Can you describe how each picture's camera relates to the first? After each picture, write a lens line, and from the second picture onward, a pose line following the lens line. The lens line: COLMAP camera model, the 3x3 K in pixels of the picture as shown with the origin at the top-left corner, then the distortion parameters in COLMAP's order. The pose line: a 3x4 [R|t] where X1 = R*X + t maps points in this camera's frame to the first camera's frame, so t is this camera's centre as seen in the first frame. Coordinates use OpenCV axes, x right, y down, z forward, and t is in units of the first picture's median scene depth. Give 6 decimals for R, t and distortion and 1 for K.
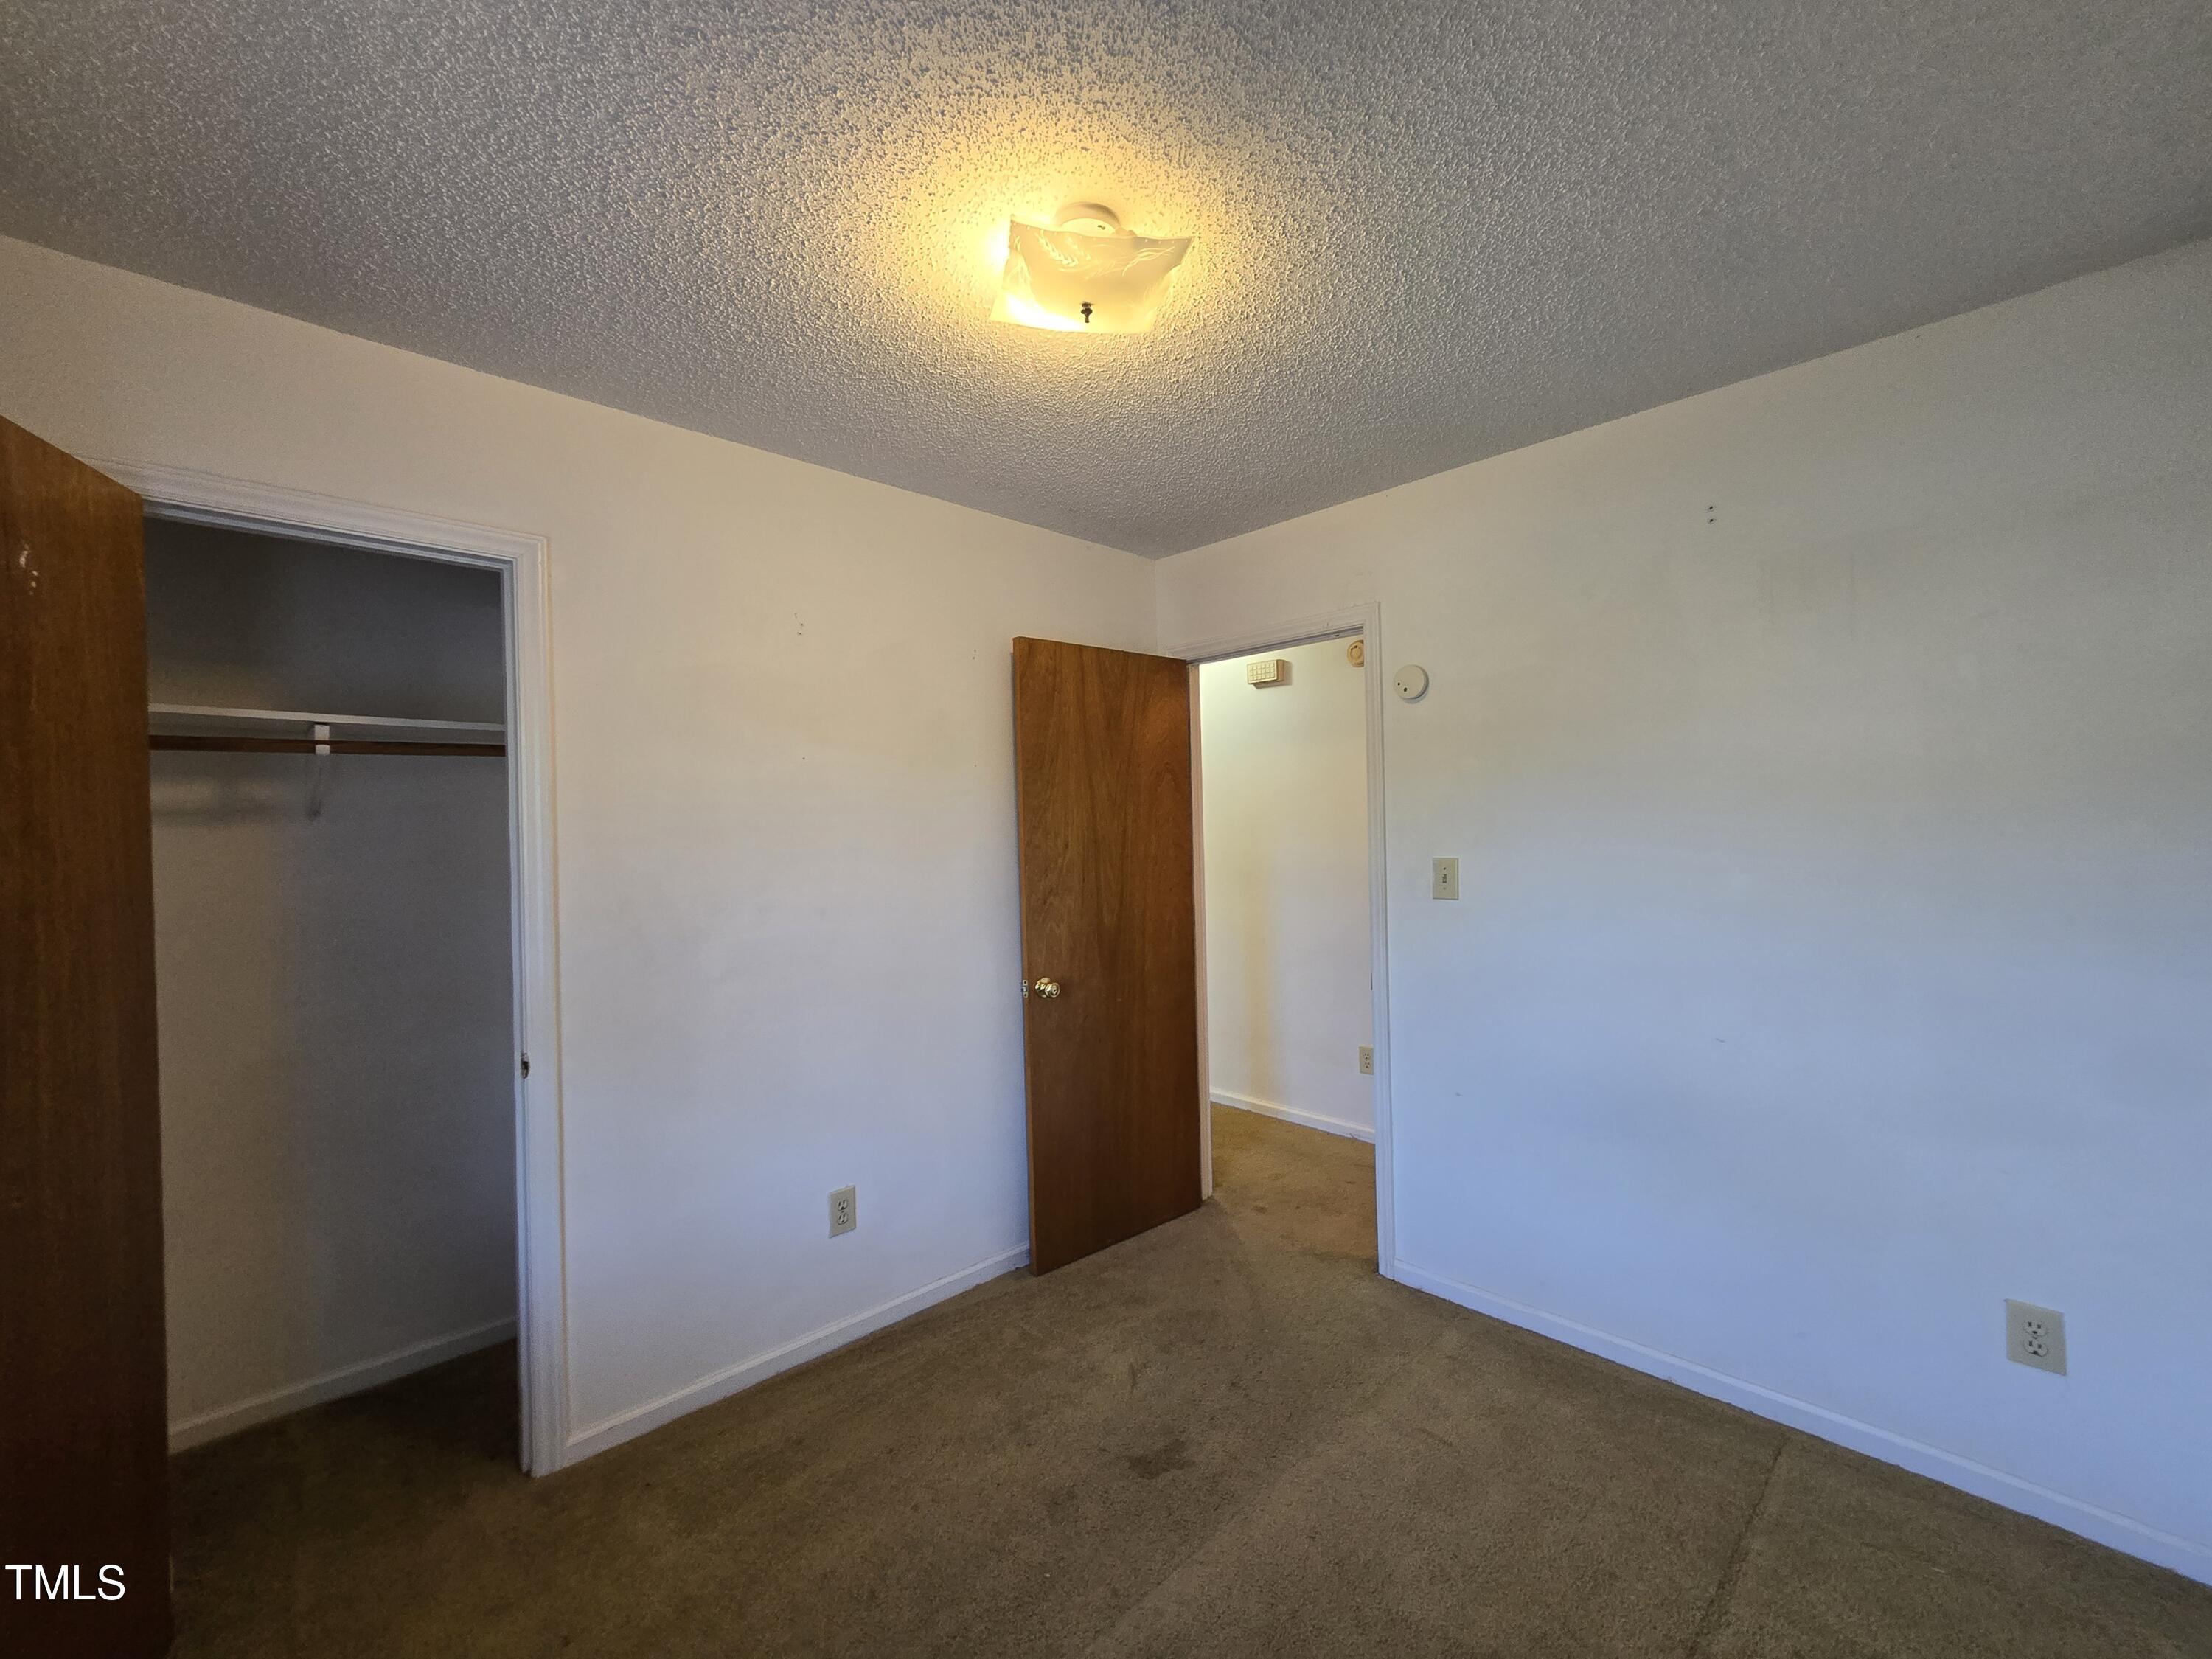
lens RADIAL K [[909.7, 0, 1100.4], [0, 909.7, 833.0], [0, 0, 1]] dist [0.002837, 0.000040]
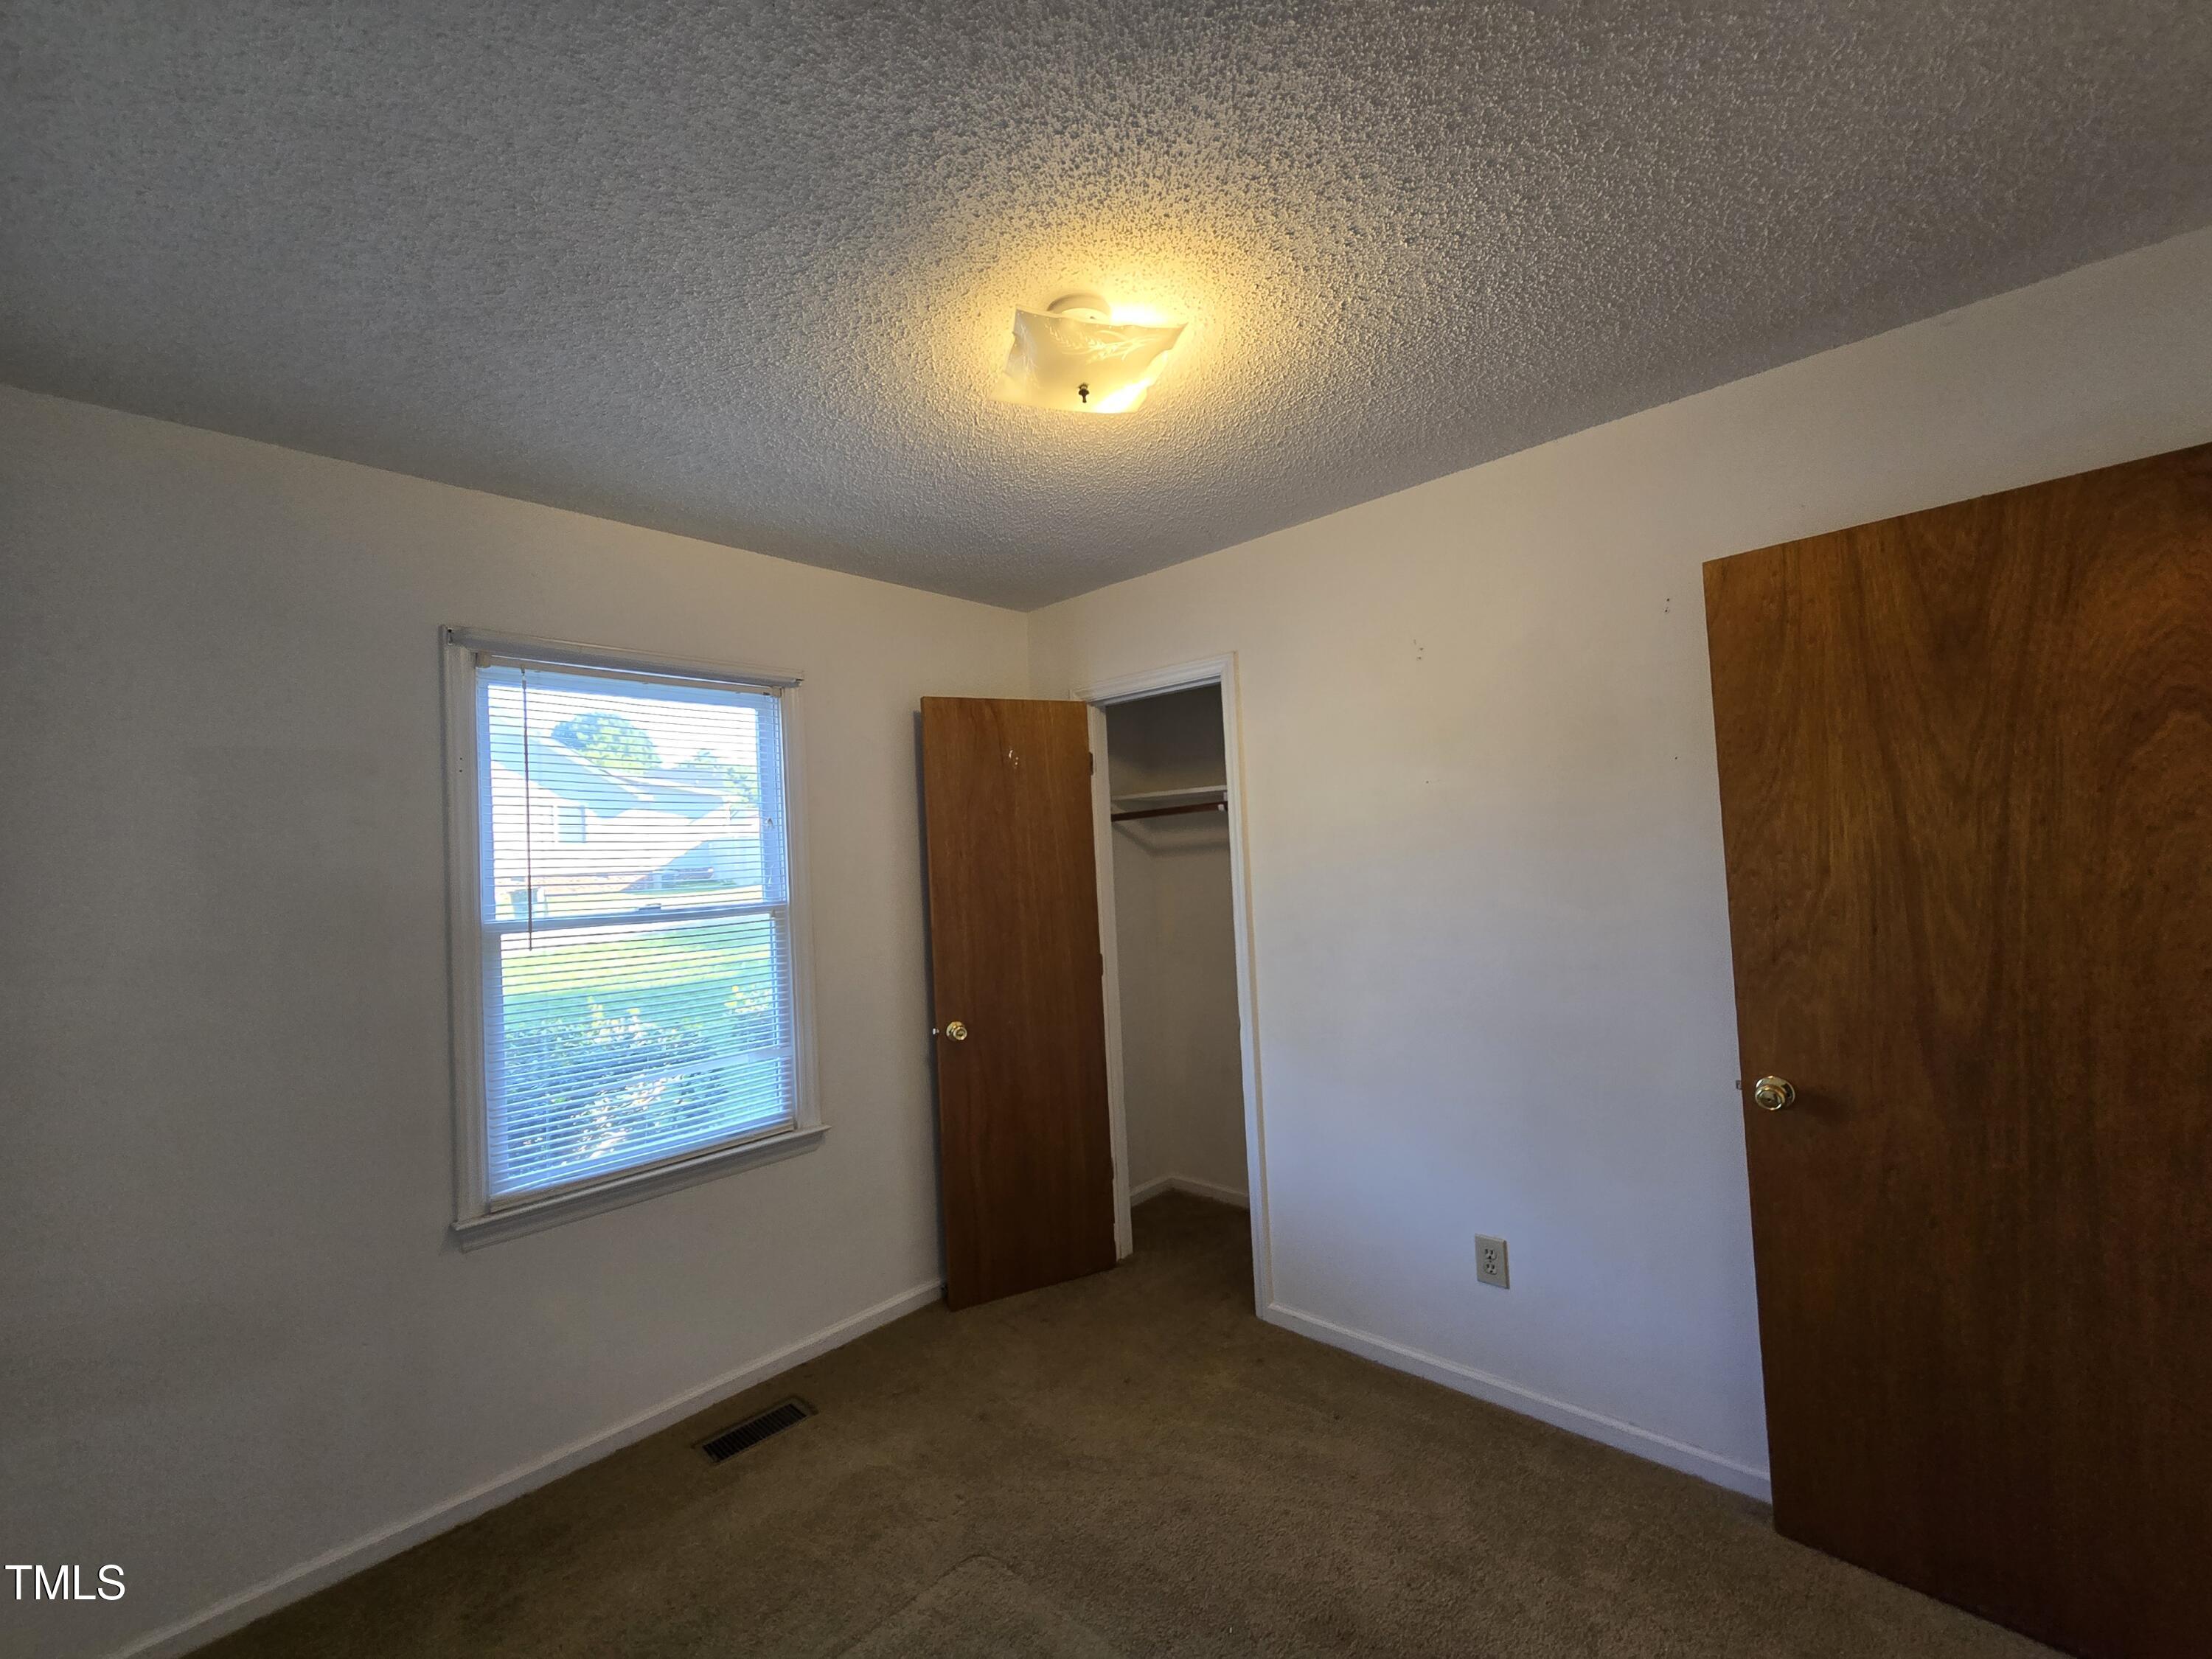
lens RADIAL K [[893.2, 0, 1106.0], [0, 893.2, 829.5], [0, 0, 1]] dist [-0.000311, -0.000086]
pose [[0.074833, -0.022016, -0.996953, 0.517904], [0.038821, 0.999063, -0.019149, -0.020516], [0.996440, -0.037270, 0.075618, 0.471100]]
